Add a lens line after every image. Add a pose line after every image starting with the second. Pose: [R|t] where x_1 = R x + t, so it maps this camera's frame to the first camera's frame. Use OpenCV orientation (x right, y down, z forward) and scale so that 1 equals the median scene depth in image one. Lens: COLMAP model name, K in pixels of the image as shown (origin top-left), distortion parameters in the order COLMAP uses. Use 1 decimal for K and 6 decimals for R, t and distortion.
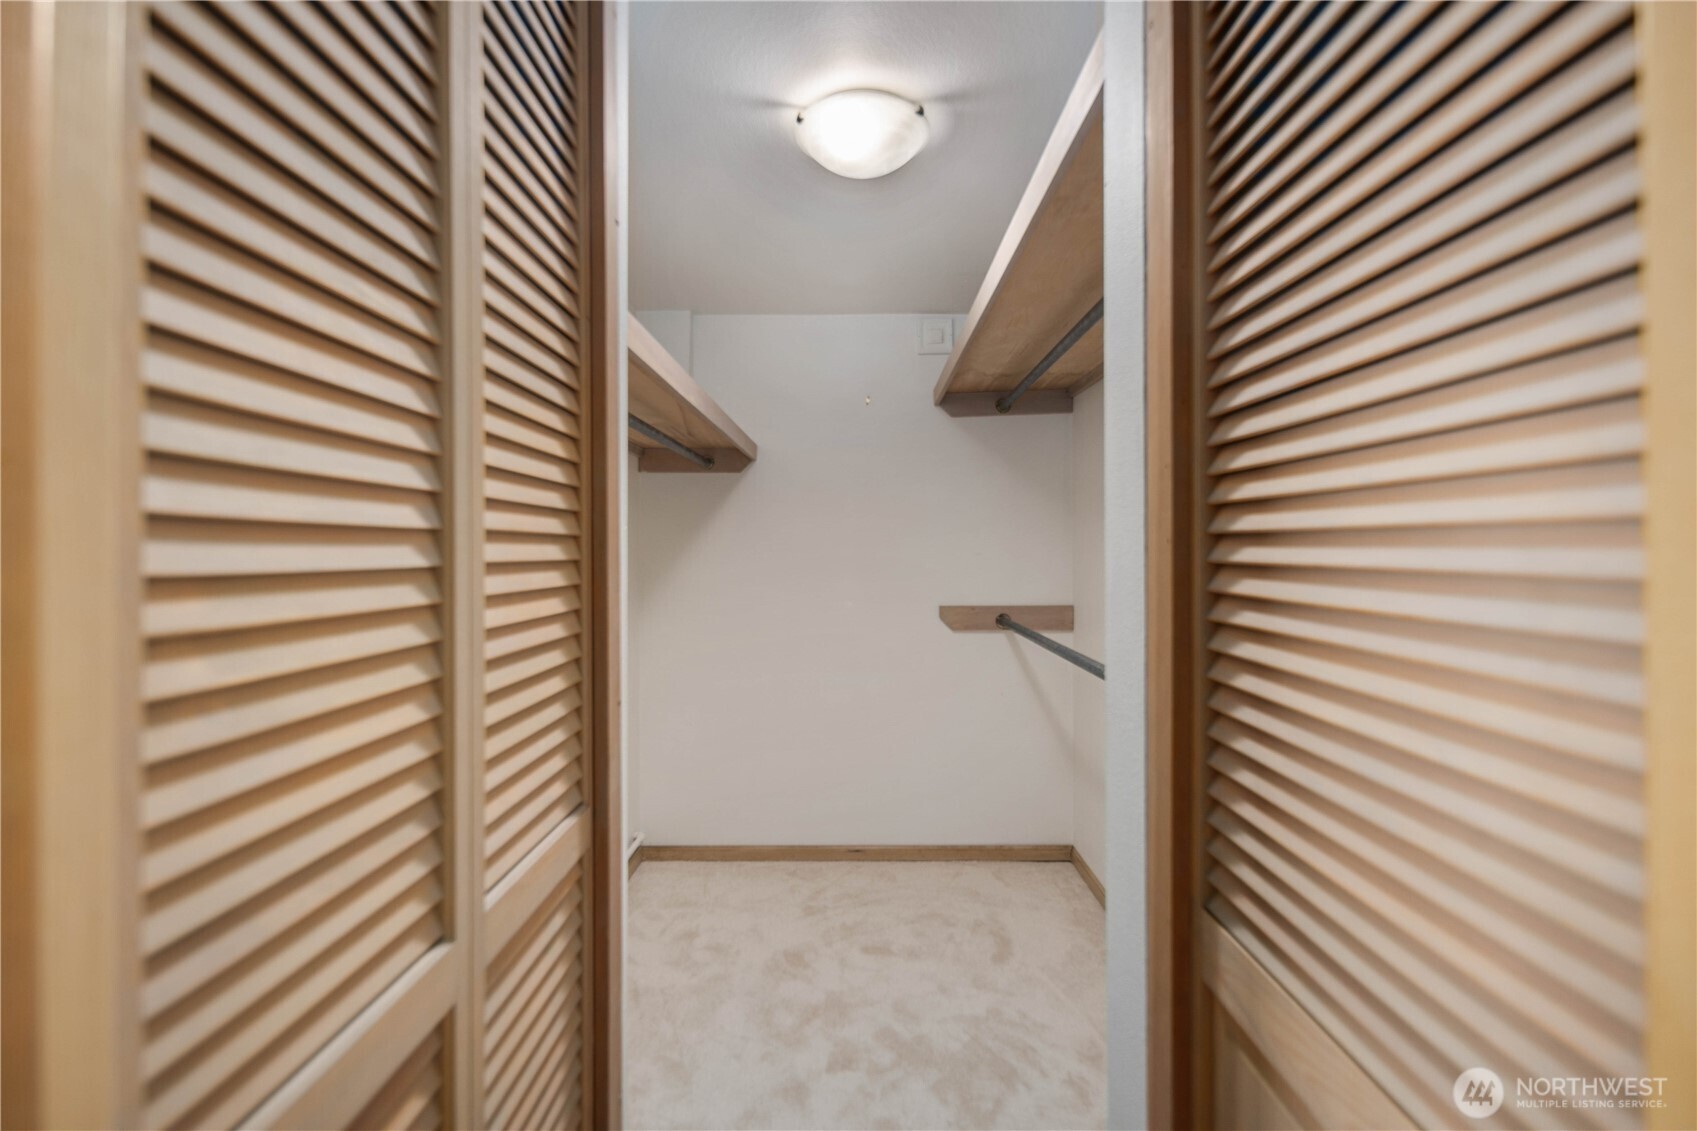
lens RADIAL K [[750.0, 0, 850.5], [0, 750.0, 558.0], [0, 0, 1]] dist [0.000256, 0.000069]
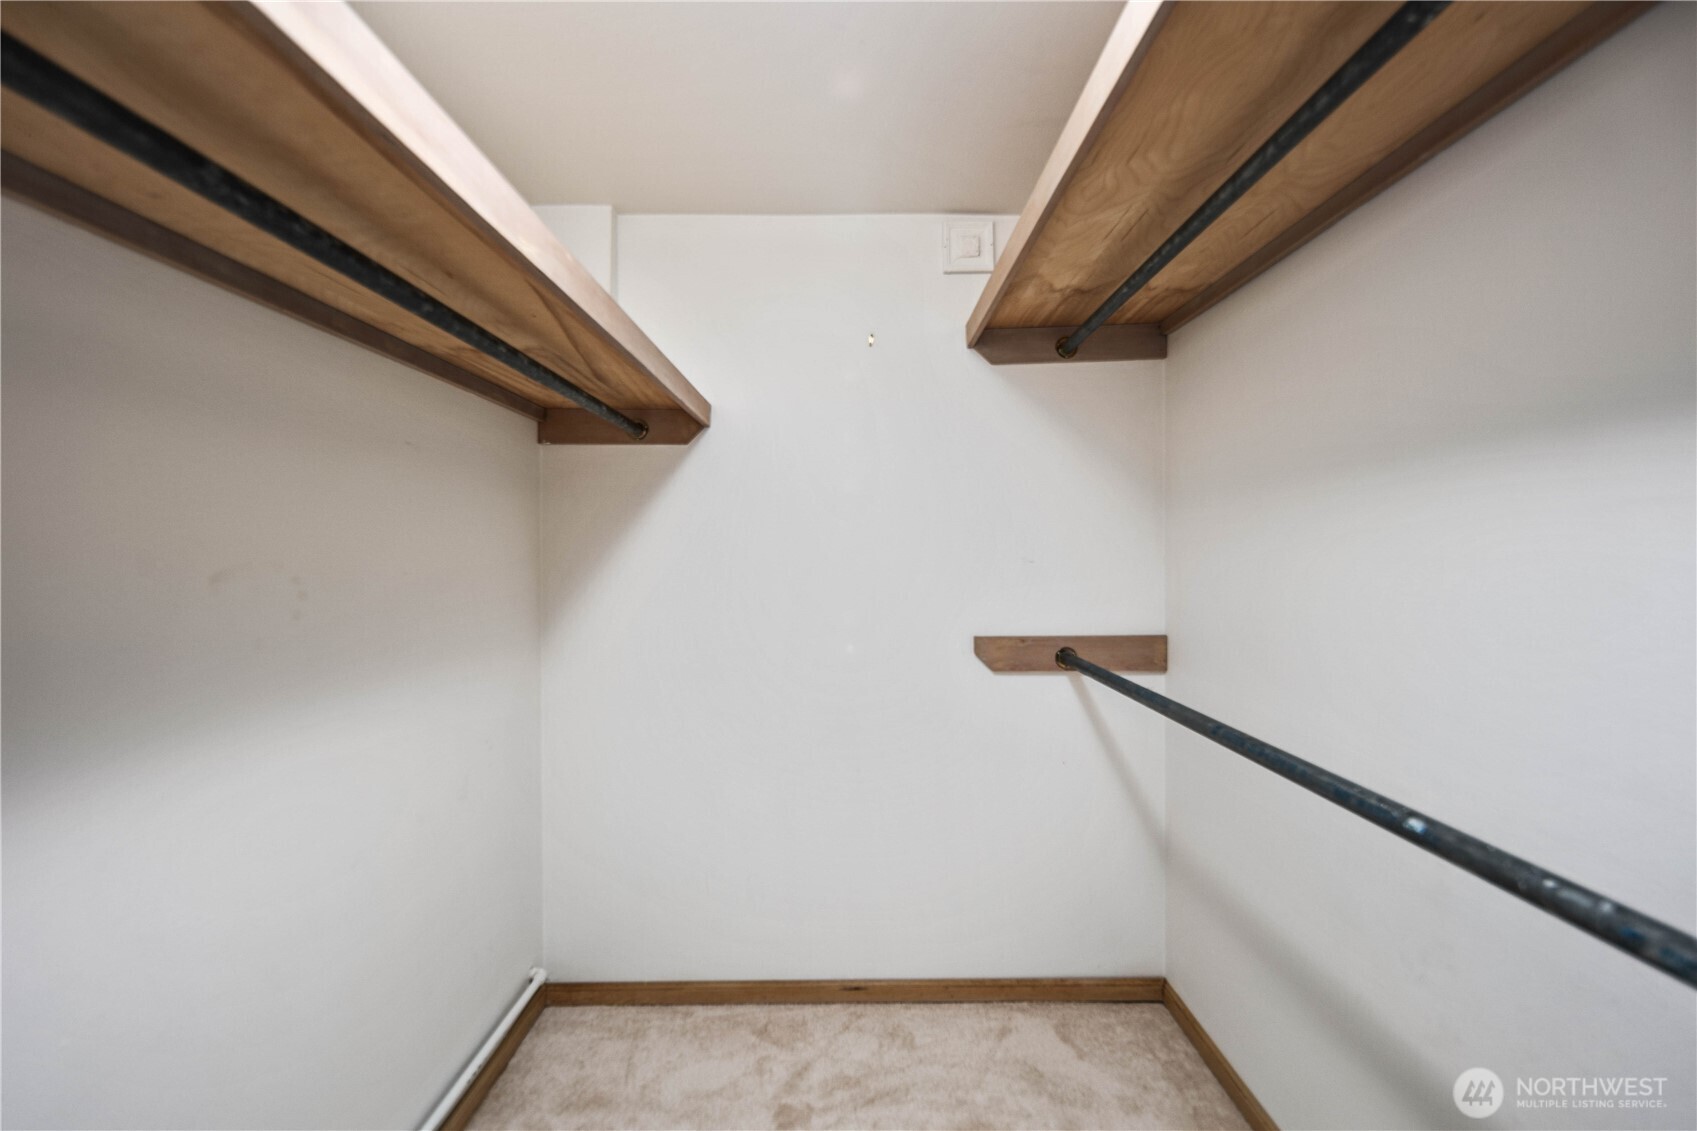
lens RADIAL K [[750.0, 0, 850.5], [0, 750.0, 558.0], [0, 0, 1]] dist [0.000256, 0.000069]
pose [[0.999924, -0.001073, 0.012301, -0.004908], [0.001143, 0.999983, -0.005683, -0.005033], [-0.012295, 0.005697, 0.999908, 0.308330]]
